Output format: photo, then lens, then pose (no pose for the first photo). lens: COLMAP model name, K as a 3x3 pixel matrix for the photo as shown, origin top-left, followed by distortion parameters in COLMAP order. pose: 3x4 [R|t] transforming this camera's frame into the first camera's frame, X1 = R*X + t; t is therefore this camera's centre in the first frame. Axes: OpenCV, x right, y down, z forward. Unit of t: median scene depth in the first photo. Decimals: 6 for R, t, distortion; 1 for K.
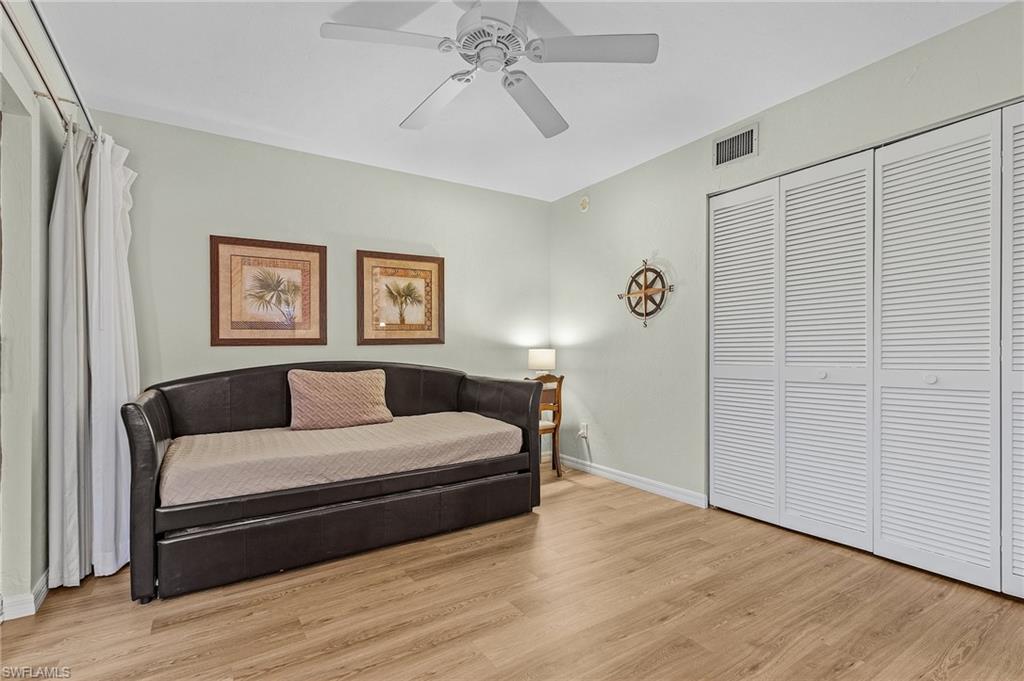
lens RADIAL K [[483.1, 0, 508.7], [0, 483.1, 350.7], [0, 0, 1]] dist [0.000373, -0.000609]
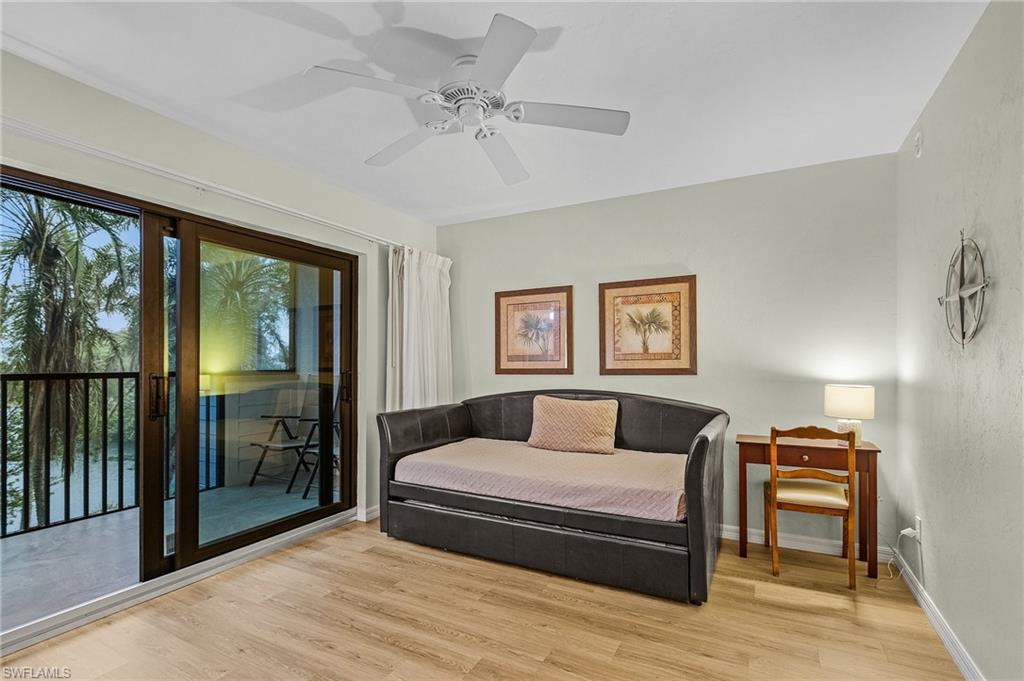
lens RADIAL K [[483.1, 0, 510.6], [0, 483.1, 356.5], [0, 0, 1]] dist [0.000373, -0.000609]
pose [[0.479419, 0.000945, -0.877586, 0.527225], [-0.003815, 0.999992, -0.001007, -0.051616], [0.877578, 0.003831, 0.479419, 0.347105]]
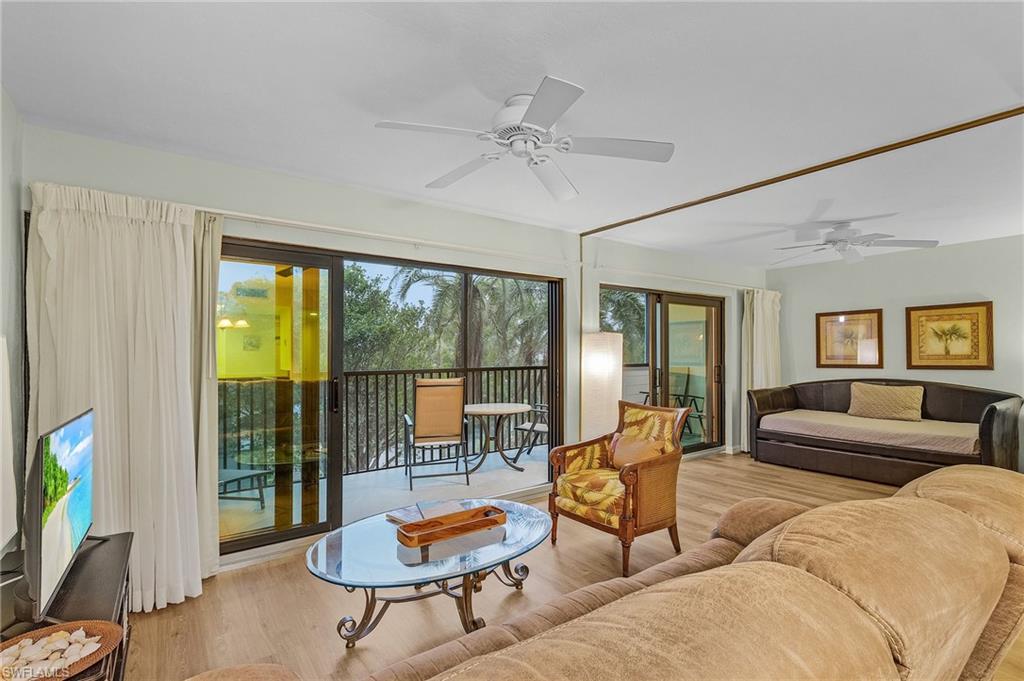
lens RADIAL K [[483.1, 0, 502.1], [0, 483.1, 346.3], [0, 0, 1]] dist [0.000373, -0.000609]
pose [[0.034710, -0.001816, -0.999396, 1.221142], [0.006227, 0.999979, -0.001601, -0.093519], [0.999378, -0.006168, 0.034721, -0.348875]]
